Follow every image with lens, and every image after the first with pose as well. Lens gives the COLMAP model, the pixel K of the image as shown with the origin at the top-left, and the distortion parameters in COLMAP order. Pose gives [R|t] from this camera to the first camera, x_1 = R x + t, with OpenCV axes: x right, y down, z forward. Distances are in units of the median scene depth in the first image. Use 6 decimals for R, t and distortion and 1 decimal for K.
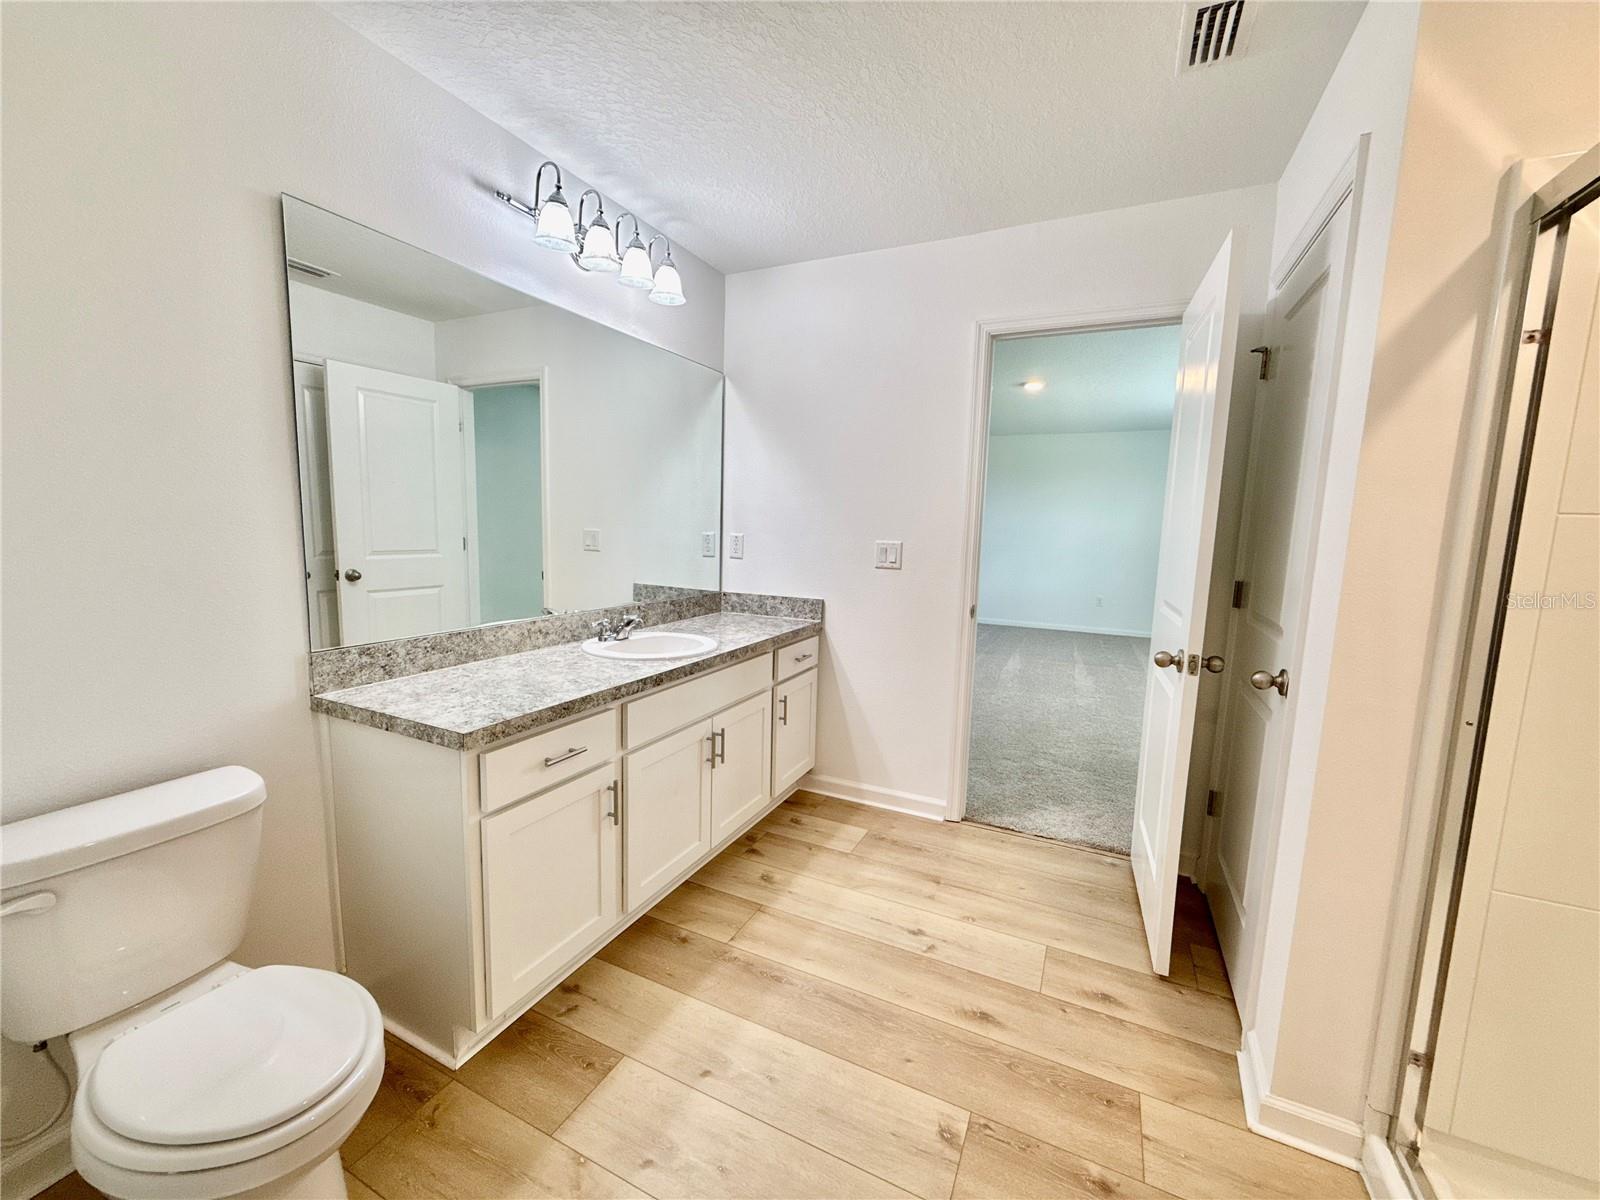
lens RADIAL K [[645.1, 0, 808.9], [0, 645.1, 610.3], [0, 0, 1]] dist [0.006916, 0.000080]
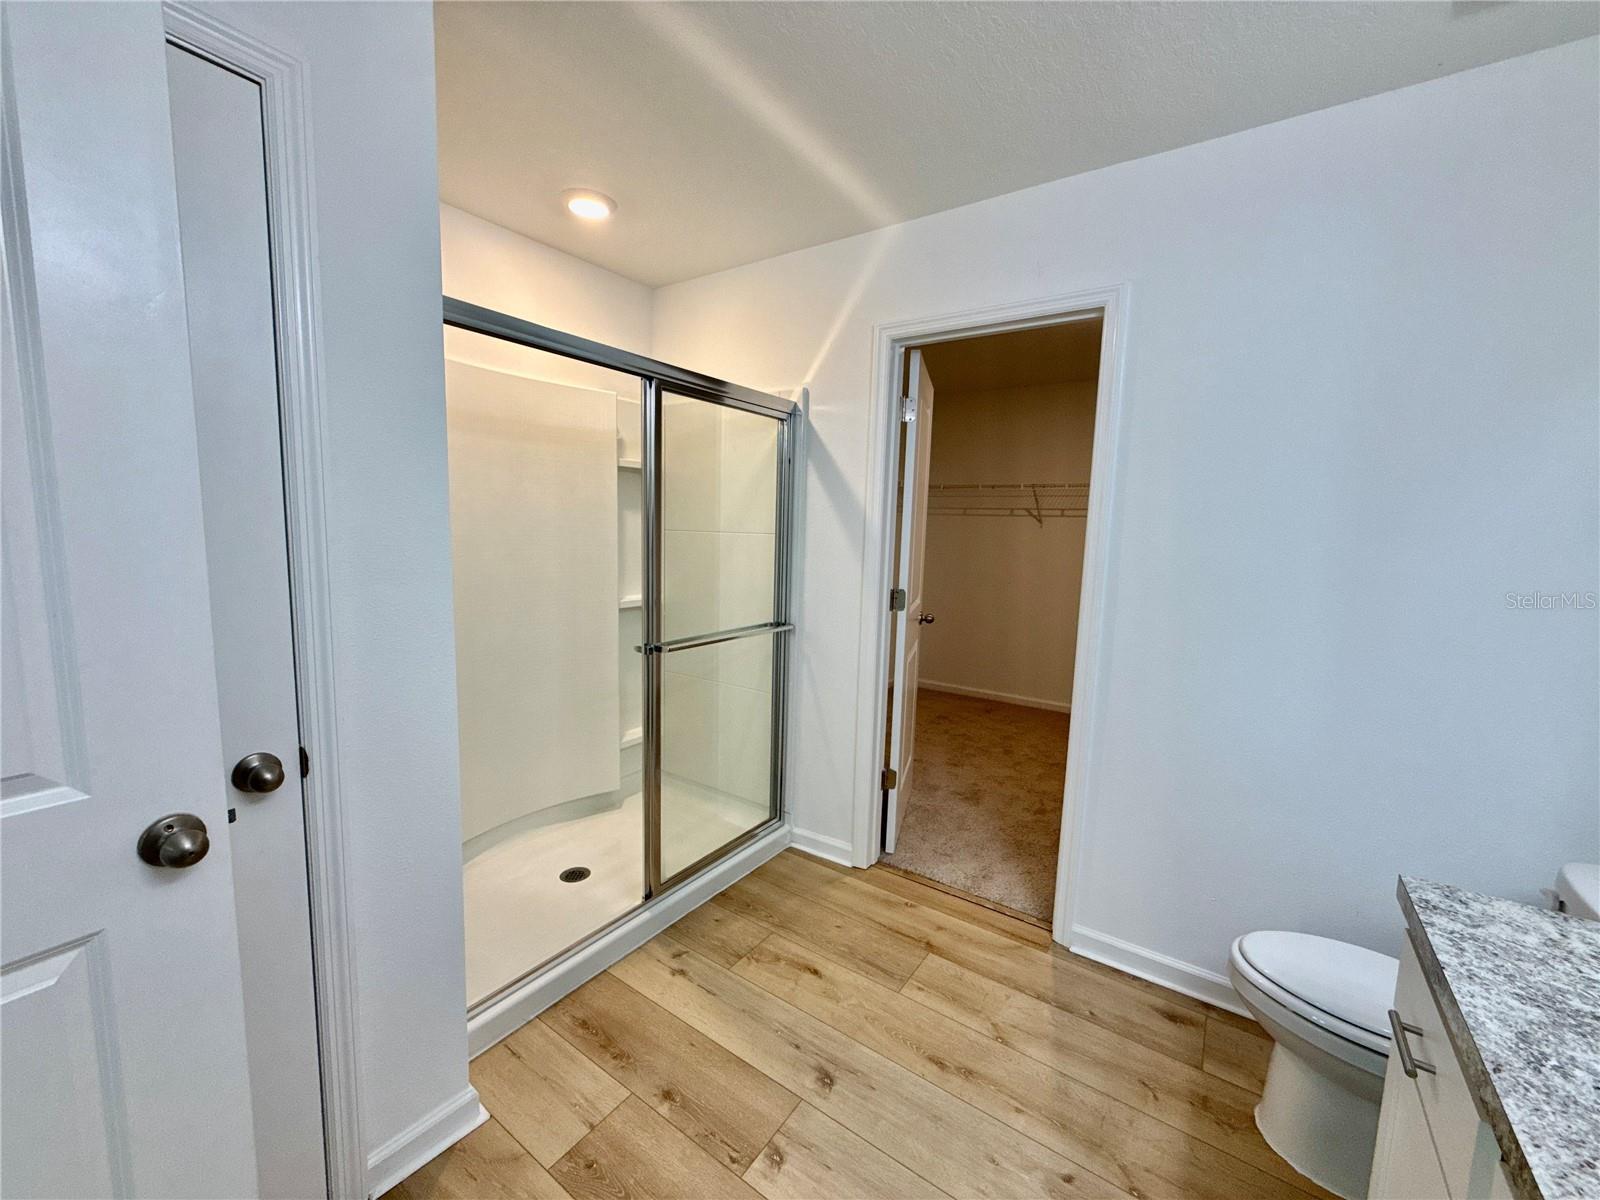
lens RADIAL K [[645.1, 0, 783.2], [0, 645.1, 583.9], [0, 0, 1]] dist [0.006916, 0.000080]
pose [[-0.981041, -0.063050, 0.183260, 0.051535], [-0.021032, 0.974651, 0.222740, -0.218347], [-0.192658, 0.214662, -0.957498, 1.280769]]
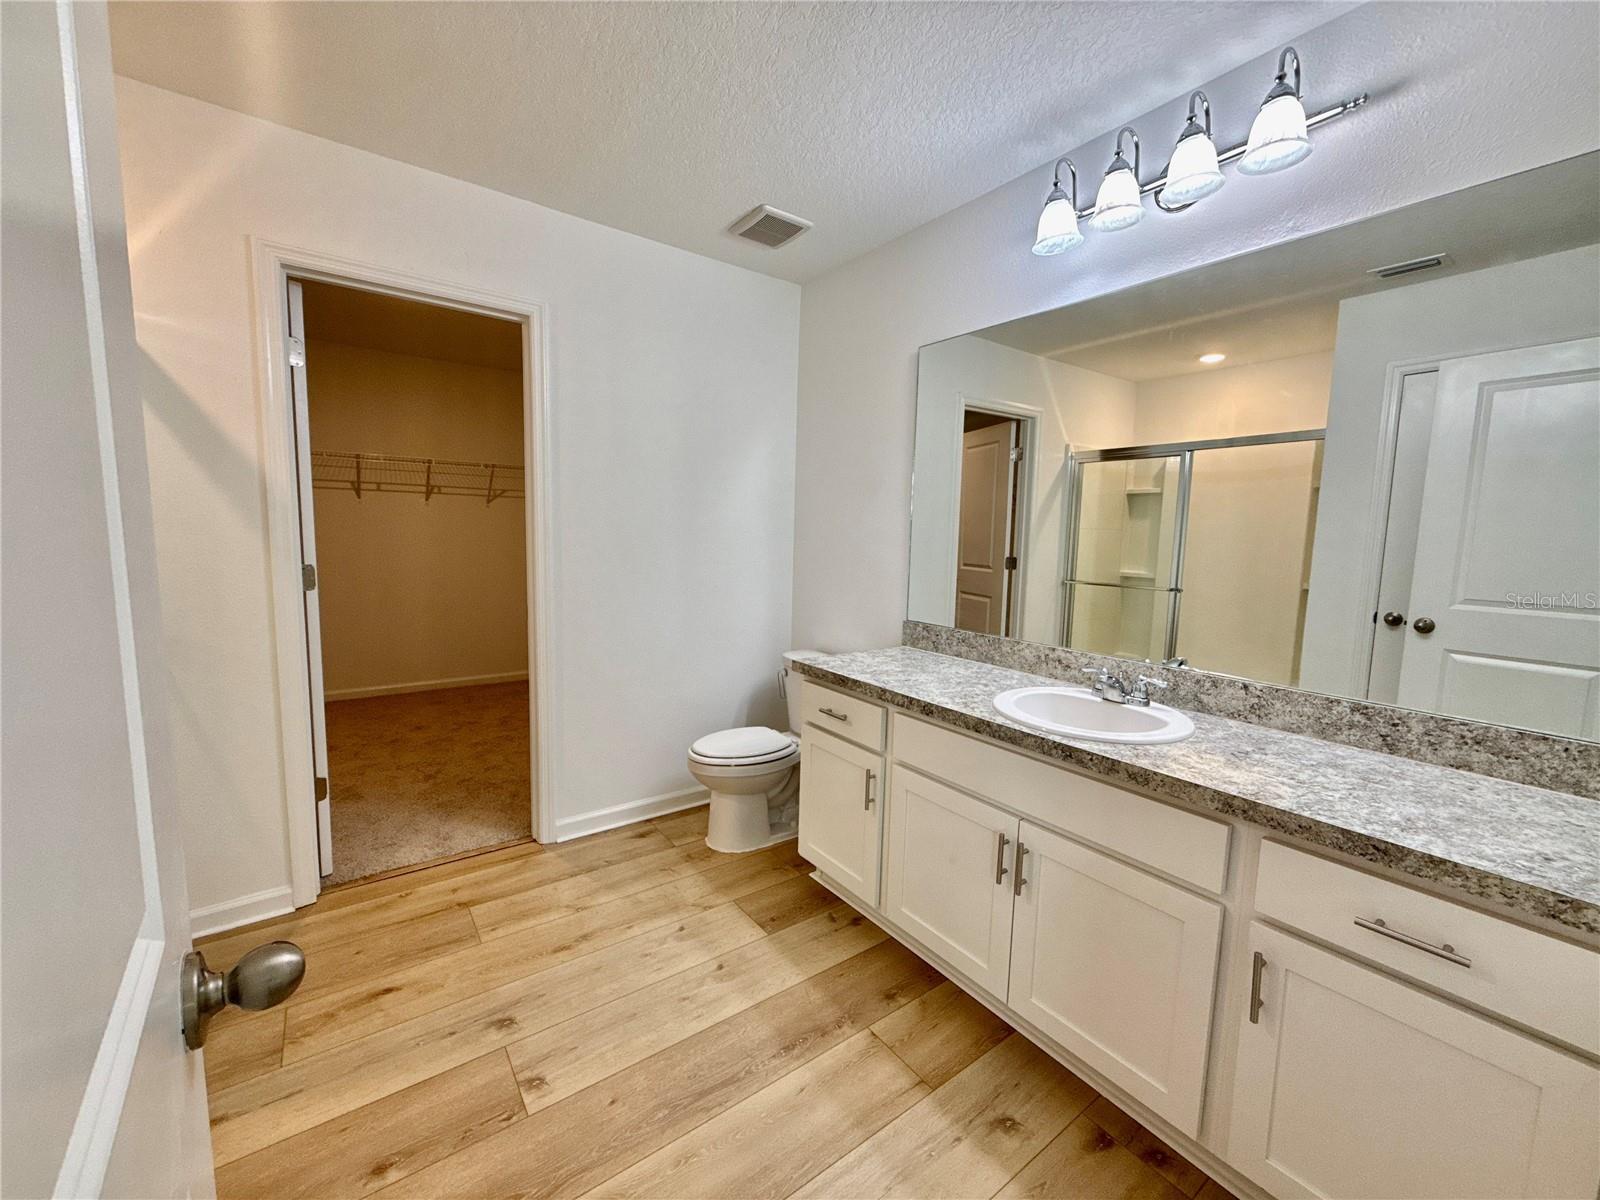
lens RADIAL K [[645.1, 0, 798.6], [0, 645.1, 597.4], [0, 0, 1]] dist [0.006916, 0.000080]
pose [[-0.492118, 0.057365, -0.868636, 0.644953], [-0.146542, 0.978128, 0.147618, -0.156963], [0.858105, 0.199938, -0.472948, 1.244219]]
